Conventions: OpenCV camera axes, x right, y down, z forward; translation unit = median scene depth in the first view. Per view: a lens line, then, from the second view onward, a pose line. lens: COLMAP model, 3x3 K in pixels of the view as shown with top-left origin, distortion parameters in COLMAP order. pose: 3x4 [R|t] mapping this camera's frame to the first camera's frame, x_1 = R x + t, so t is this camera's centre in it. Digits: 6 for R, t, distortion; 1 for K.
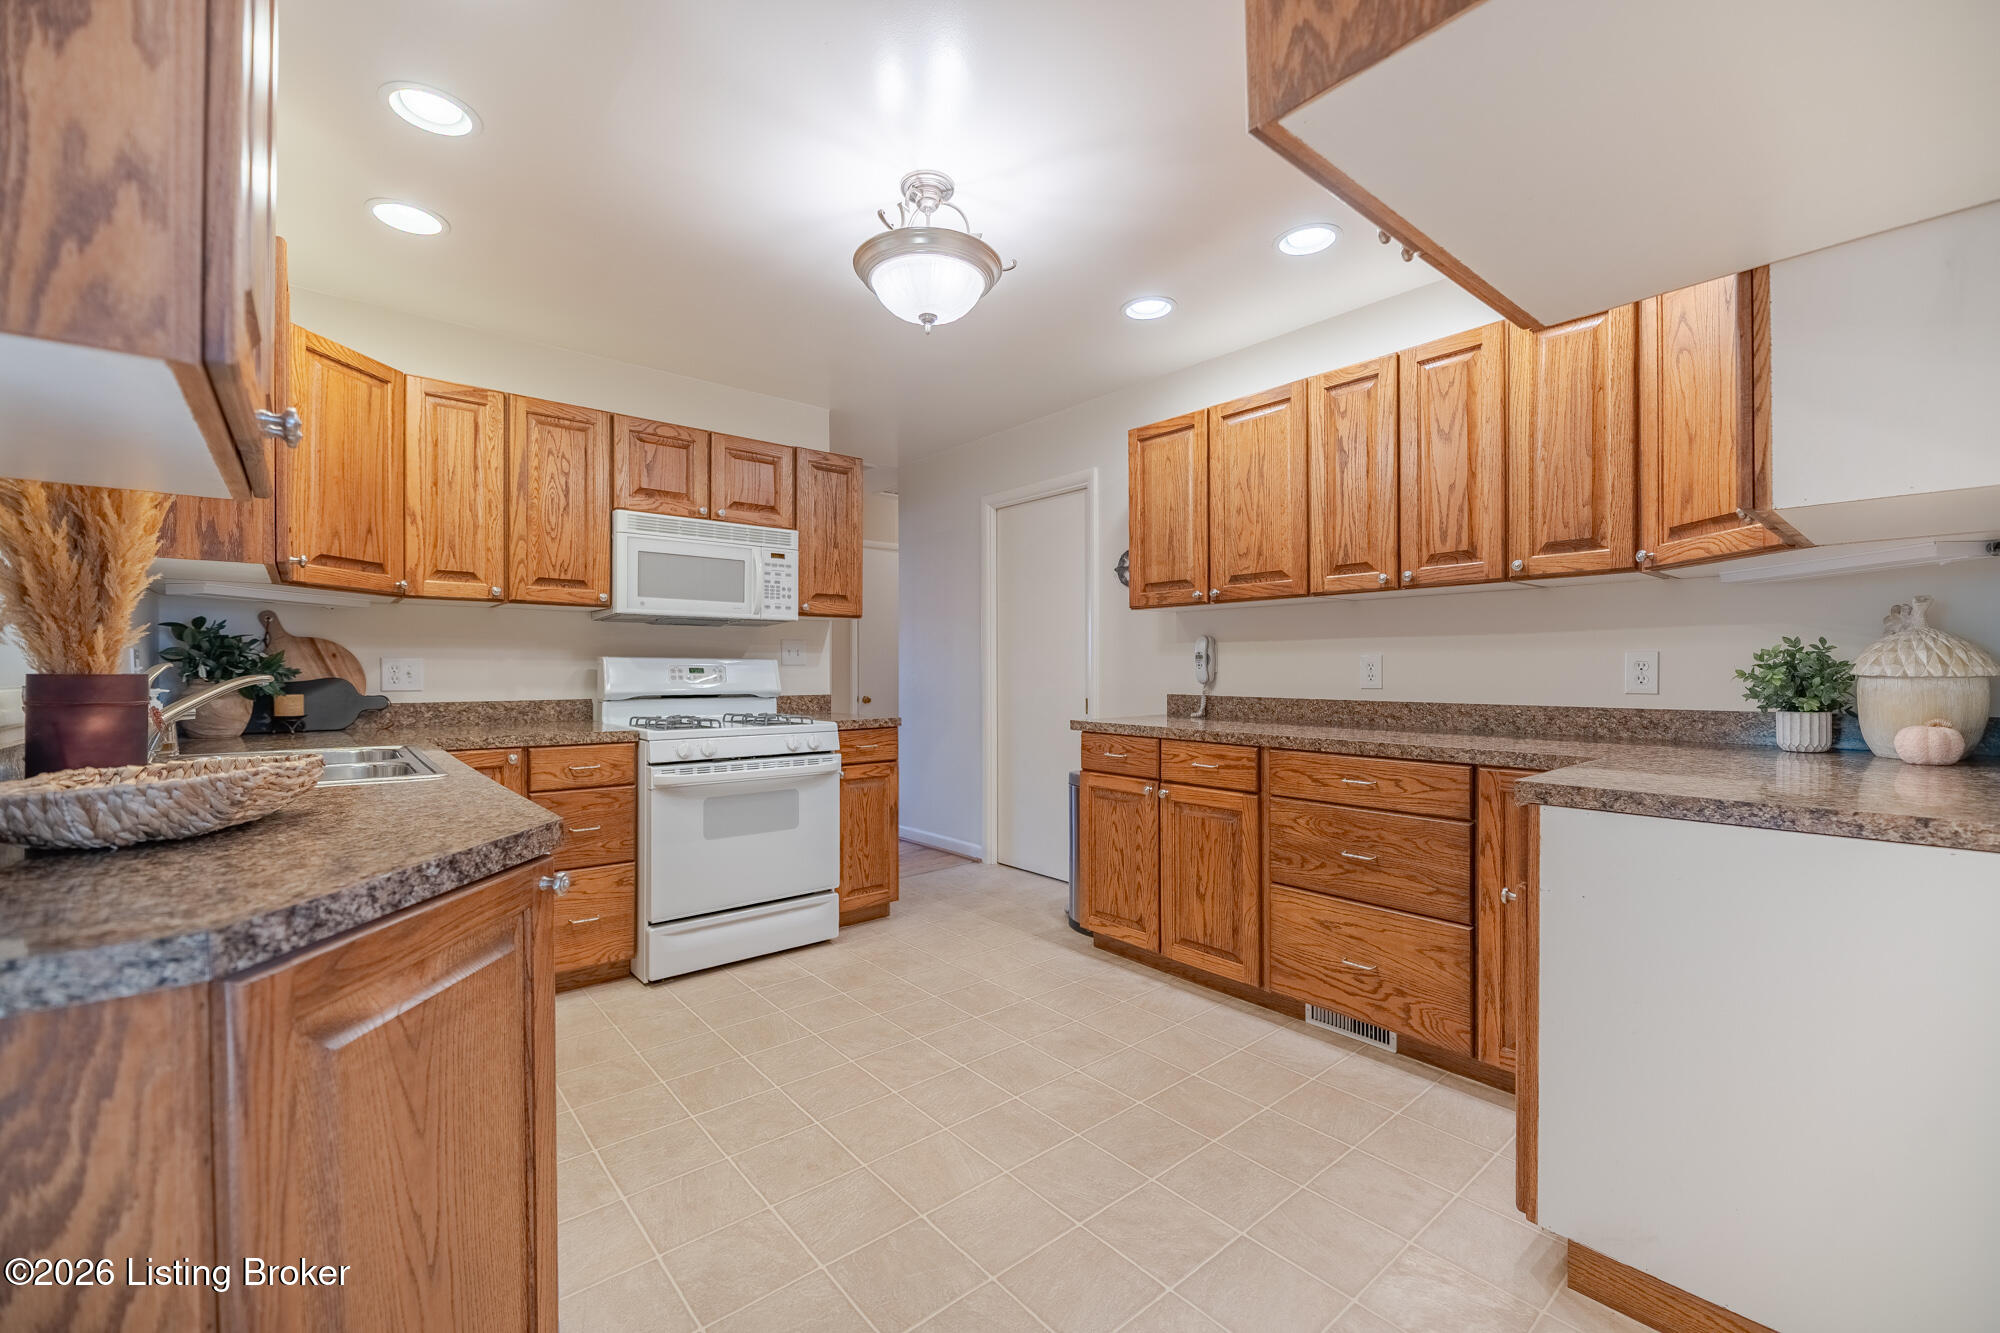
lens RADIAL K [[814.7, 0, 989.6], [0, 814.7, 656.9], [0, 0, 1]] dist [-0.000911, -0.000355]
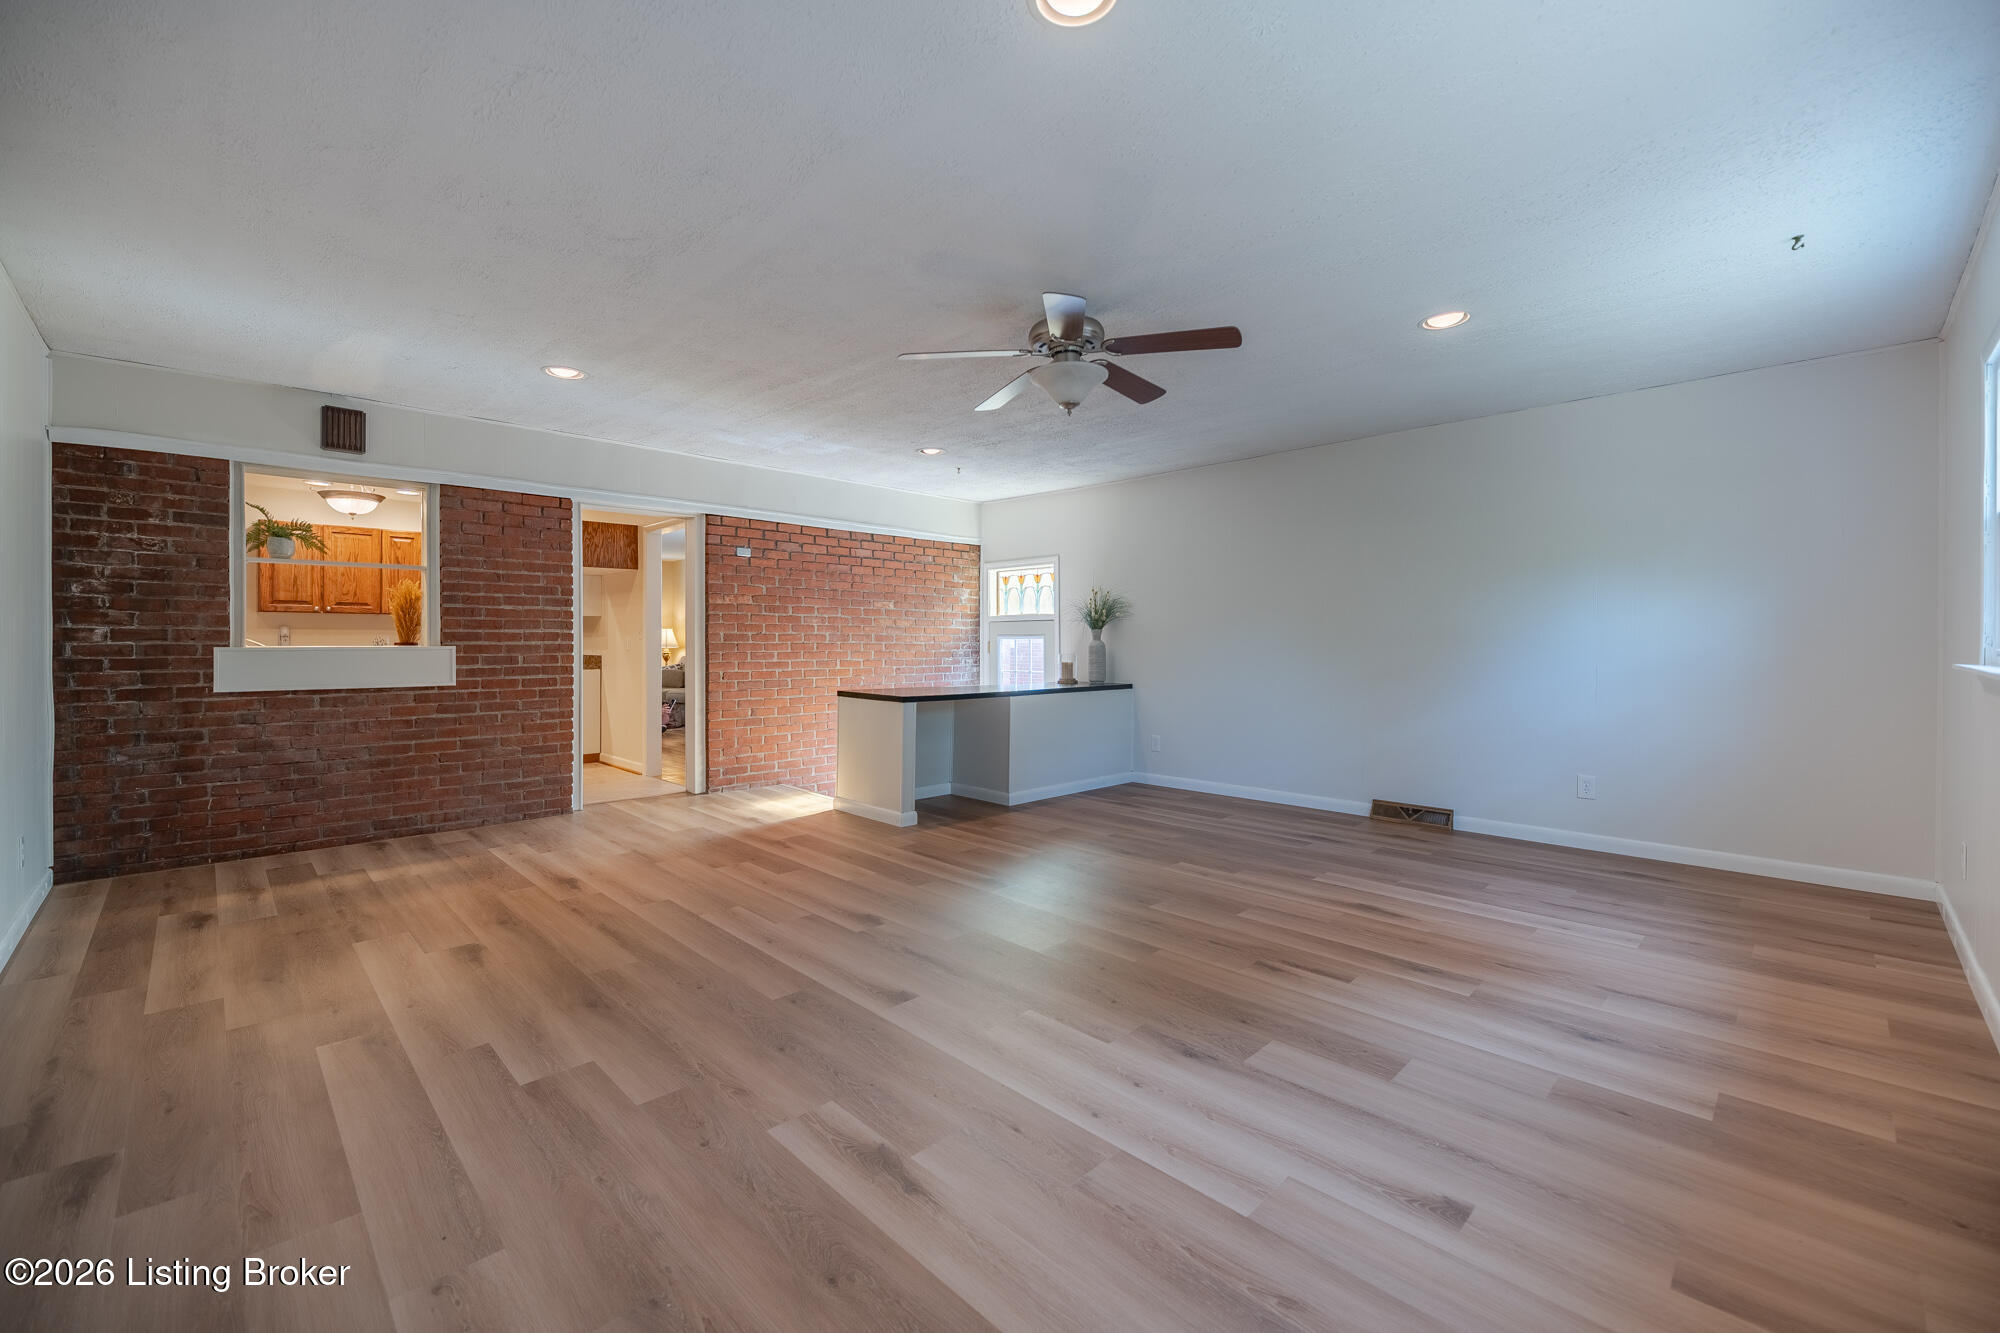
lens RADIAL K [[815.8, 0, 990.9], [0, 815.8, 646.1], [0, 0, 1]] dist [0.002909, 0.000167]
pose [[-0.084175, -0.004834, 0.996439, -2.003559], [-0.007522, 0.999963, 0.004216, 0.002570], [-0.996423, -0.007140, -0.084208, -0.606460]]
